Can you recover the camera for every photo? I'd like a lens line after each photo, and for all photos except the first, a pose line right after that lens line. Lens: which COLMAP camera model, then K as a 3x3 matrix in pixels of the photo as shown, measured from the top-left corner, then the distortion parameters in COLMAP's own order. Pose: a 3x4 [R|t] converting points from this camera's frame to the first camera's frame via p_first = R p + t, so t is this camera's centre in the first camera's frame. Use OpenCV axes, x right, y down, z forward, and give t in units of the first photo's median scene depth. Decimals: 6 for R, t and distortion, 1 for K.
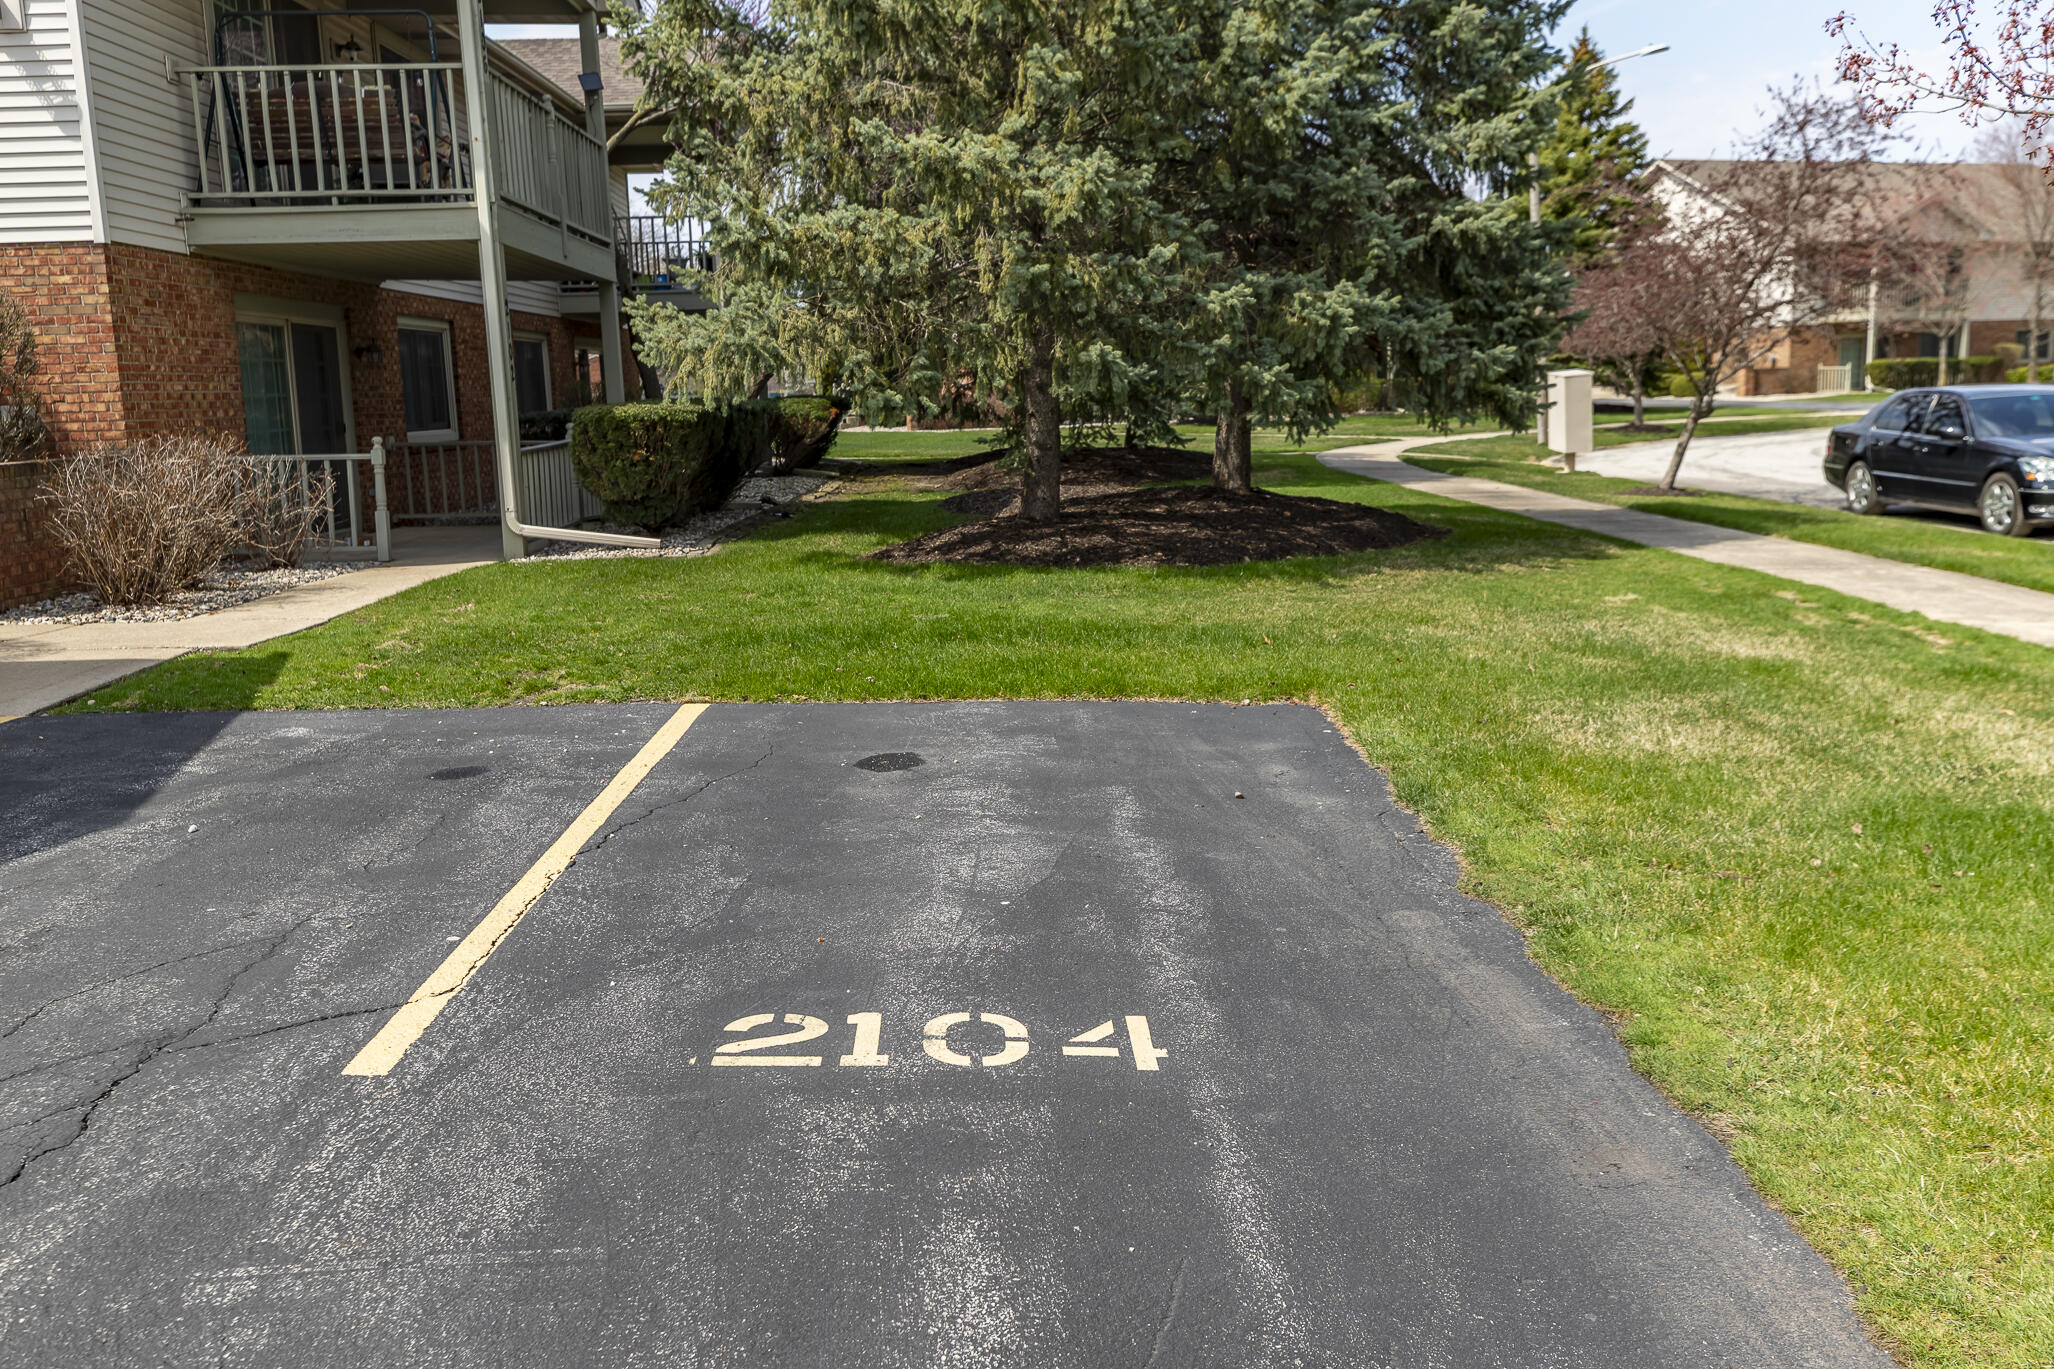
lens RADIAL K [[1838.1, 0, 1025.9], [0, 1838.1, 684.7], [0, 0, 1]] dist [0.050341, -0.018649]
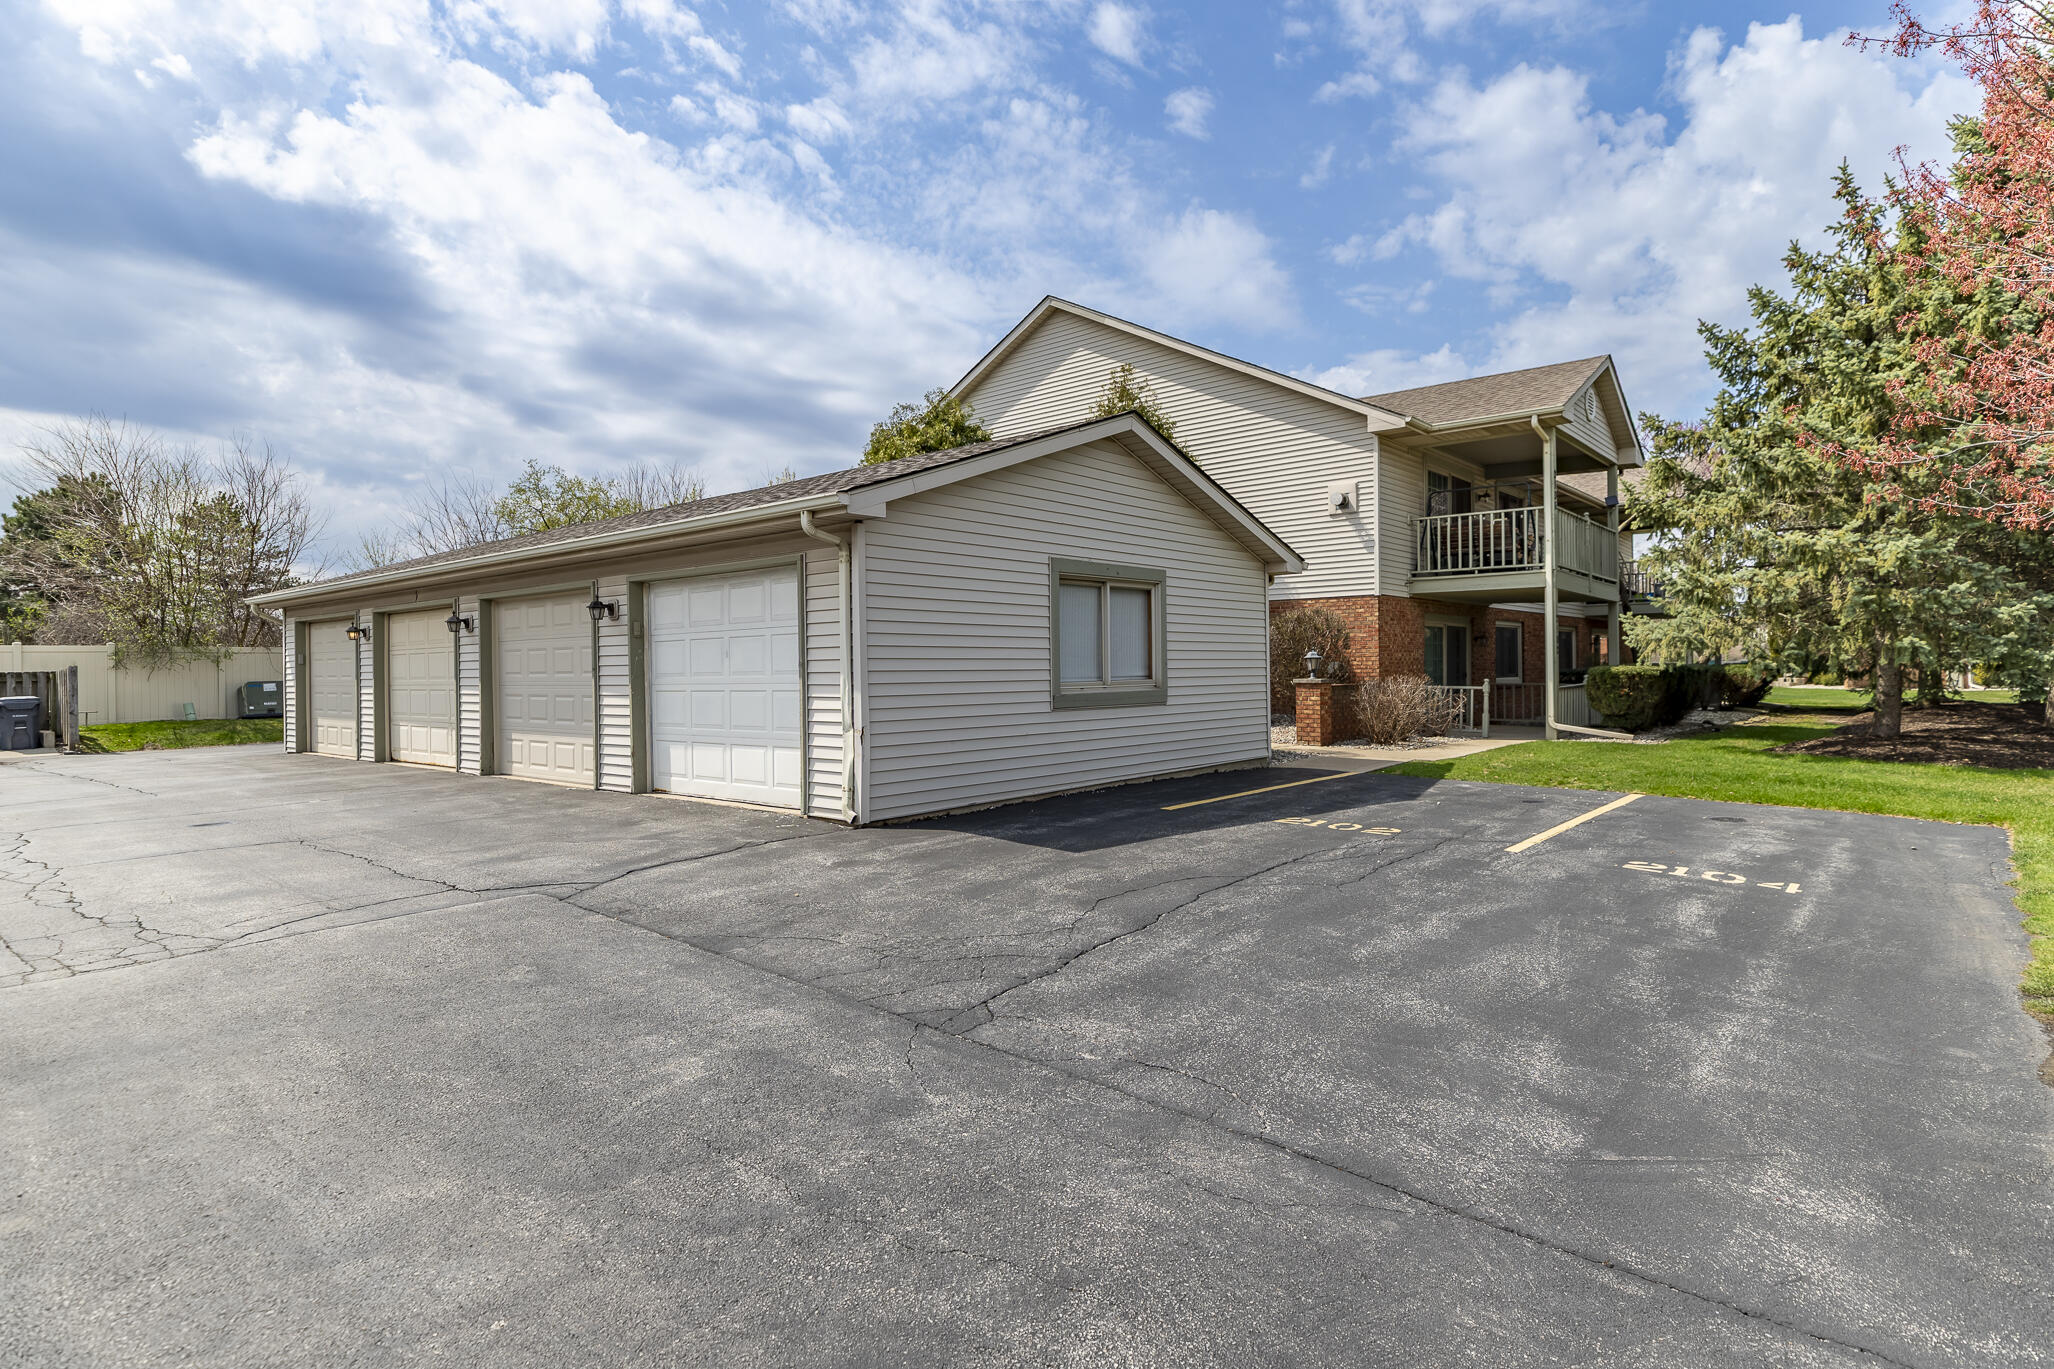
lens RADIAL K [[1046.6, 0, 1026.0], [0, 1046.6, 680.1], [0, 0, 1]] dist [-0.003795, -0.001315]
pose [[0.743825, 0.029712, -0.667714, 0.066005], [-0.119039, 0.988928, -0.088602, 0.042476], [0.657689, 0.145388, 0.739126, -0.270434]]
